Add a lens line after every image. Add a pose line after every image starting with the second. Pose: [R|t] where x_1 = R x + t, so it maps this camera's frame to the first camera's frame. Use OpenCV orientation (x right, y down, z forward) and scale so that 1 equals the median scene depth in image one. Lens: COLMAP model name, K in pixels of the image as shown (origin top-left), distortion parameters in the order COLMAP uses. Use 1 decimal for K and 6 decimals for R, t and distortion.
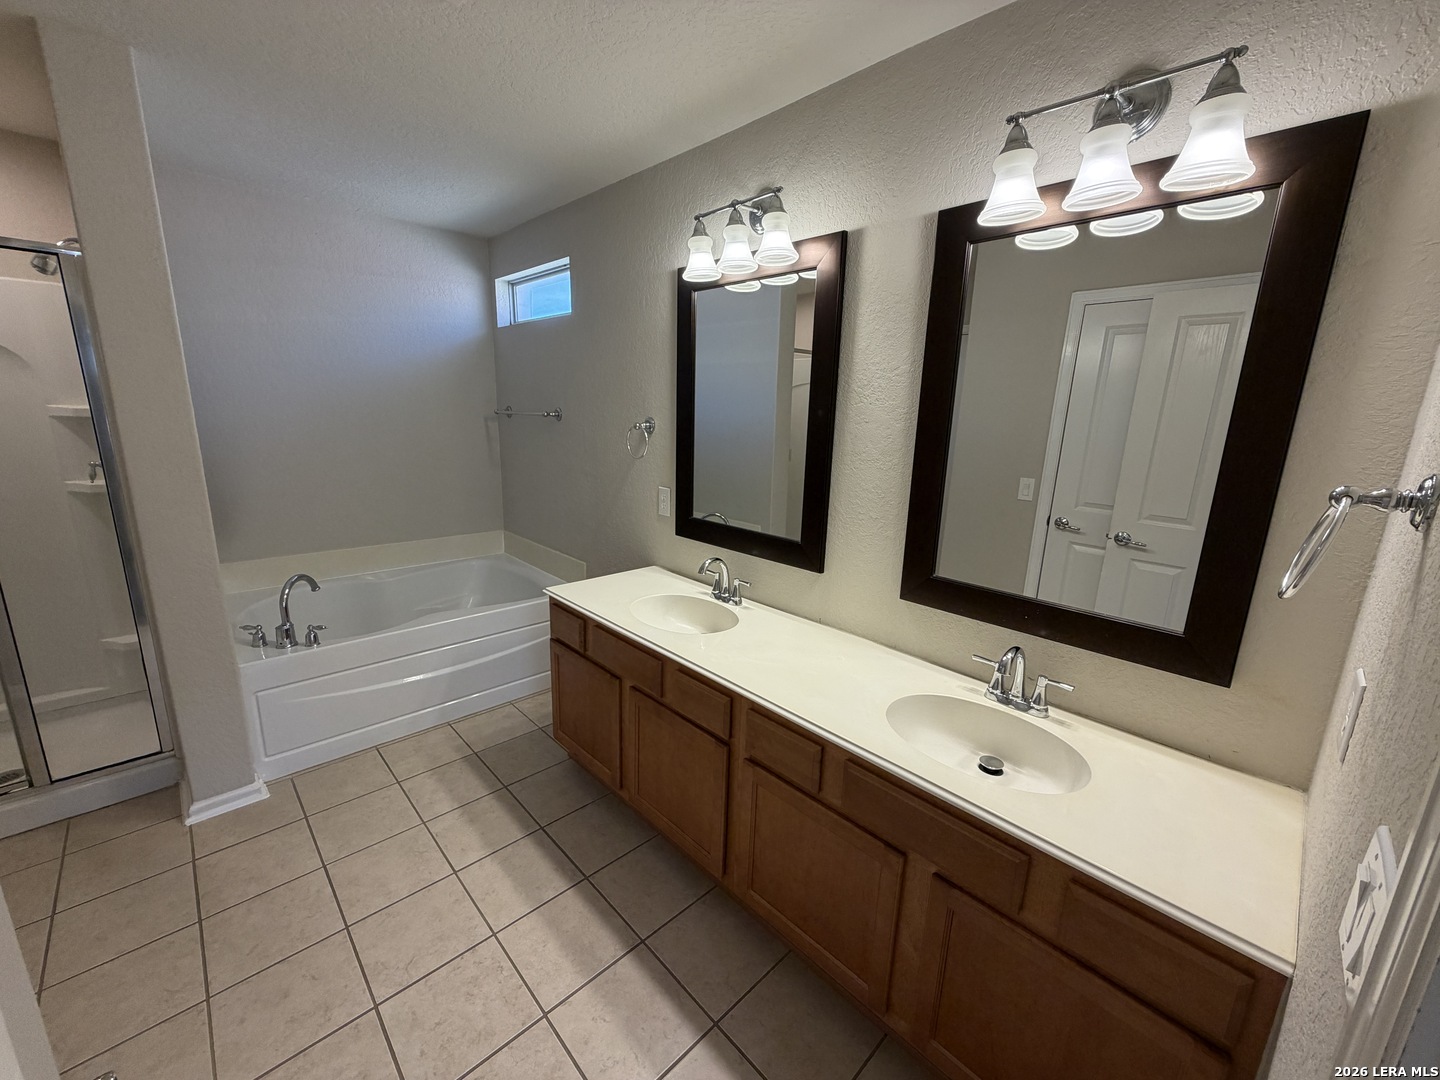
lens RADIAL K [[571.8, 0, 720.0], [0, 571.8, 540.0], [0, 0, 1]] dist [-0.009338, 0.006050]
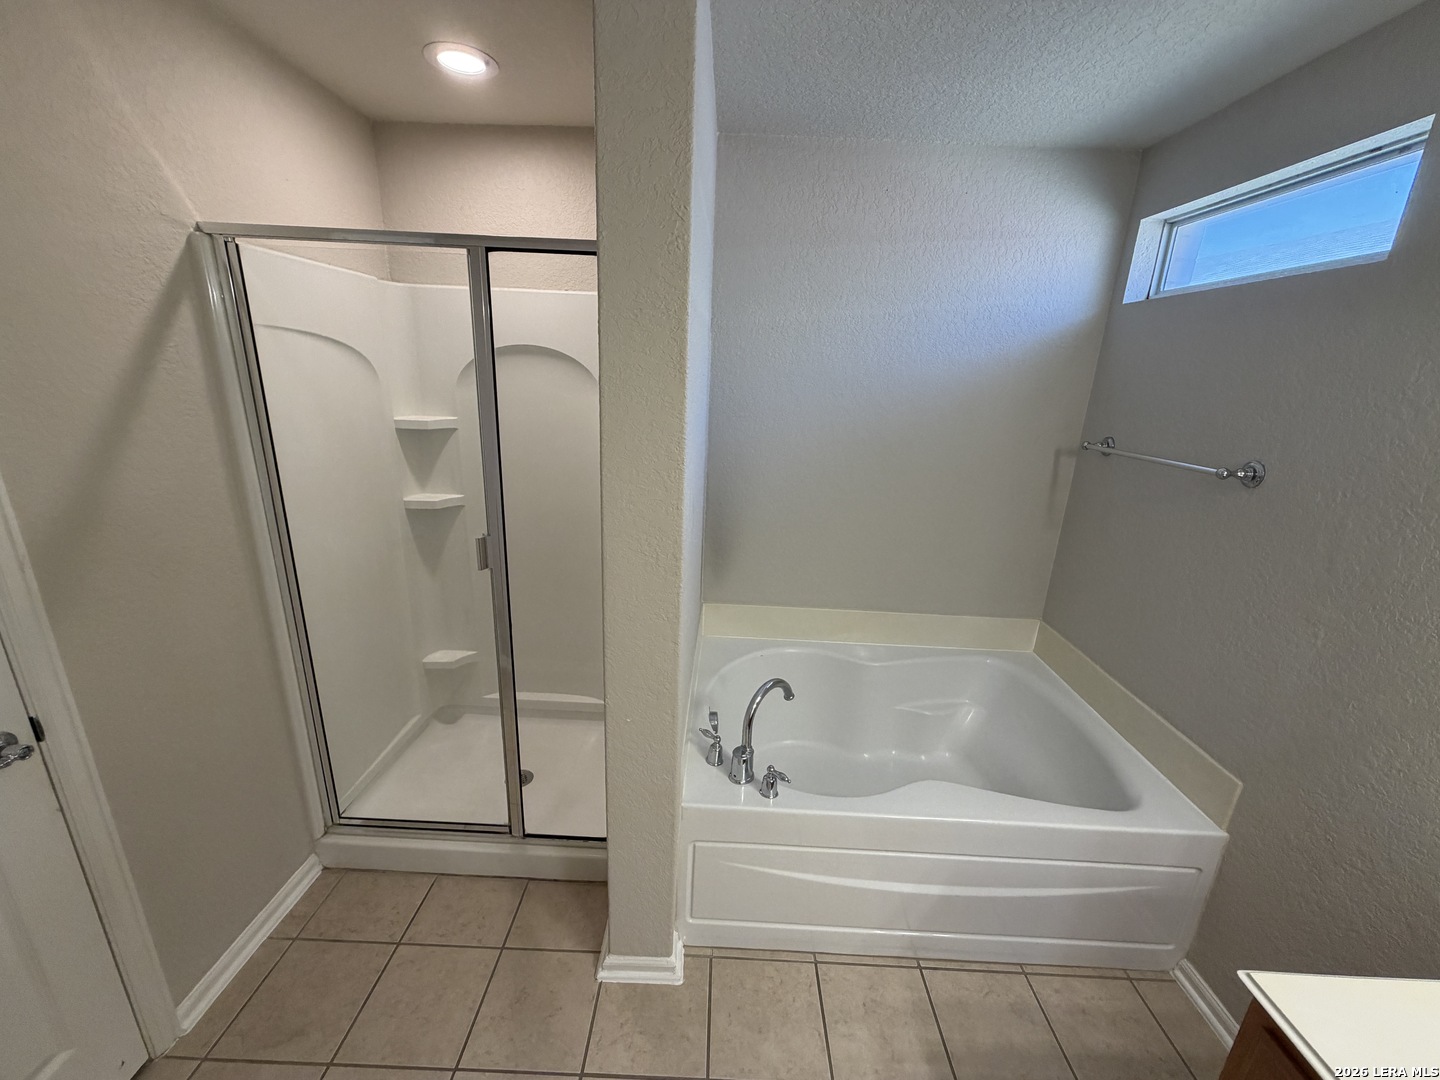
lens RADIAL K [[571.8, 0, 720.0], [0, 571.8, 540.0], [0, 0, 1]] dist [-0.009338, 0.006050]
pose [[0.709372, 0.203517, -0.674813, -0.377963], [-0.182876, 0.977763, 0.102643, -0.186285], [0.680697, 0.050594, 0.730816, 0.470176]]
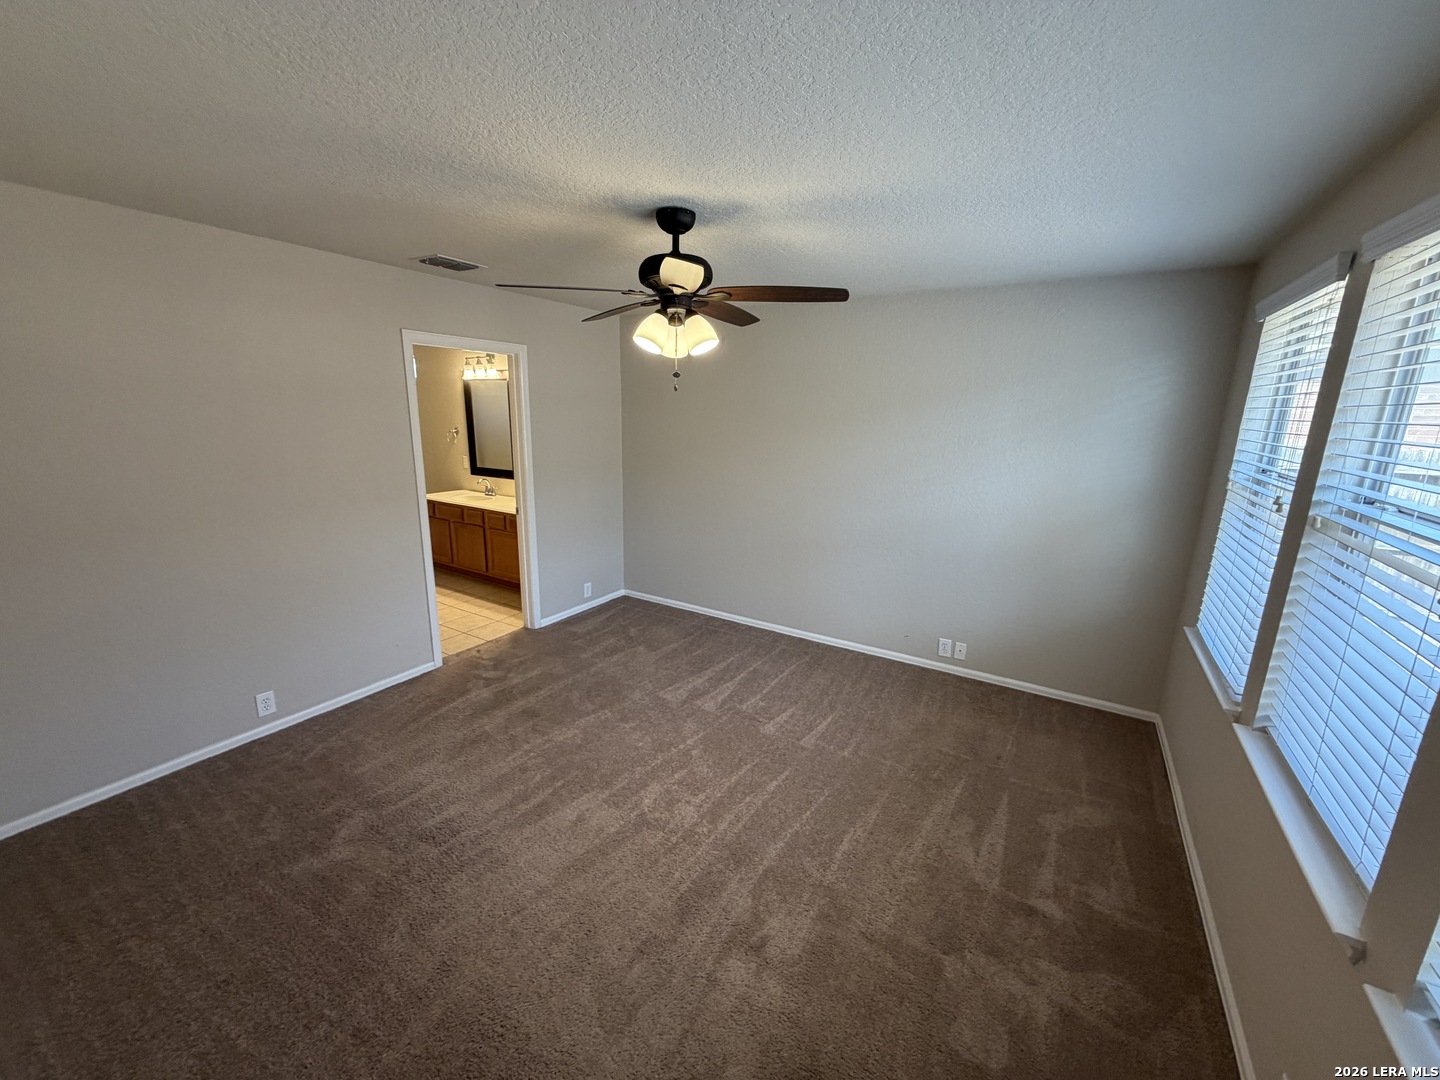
lens RADIAL K [[571.8, 0, 720.0], [0, 571.8, 540.0], [0, 0, 1]] dist [-0.009338, 0.006050]
pose [[0.966960, -0.065154, 0.246463, 0.410632], [0.063690, 0.997873, 0.013913, 0.372876], [-0.246846, 0.002244, 0.969052, -2.019216]]
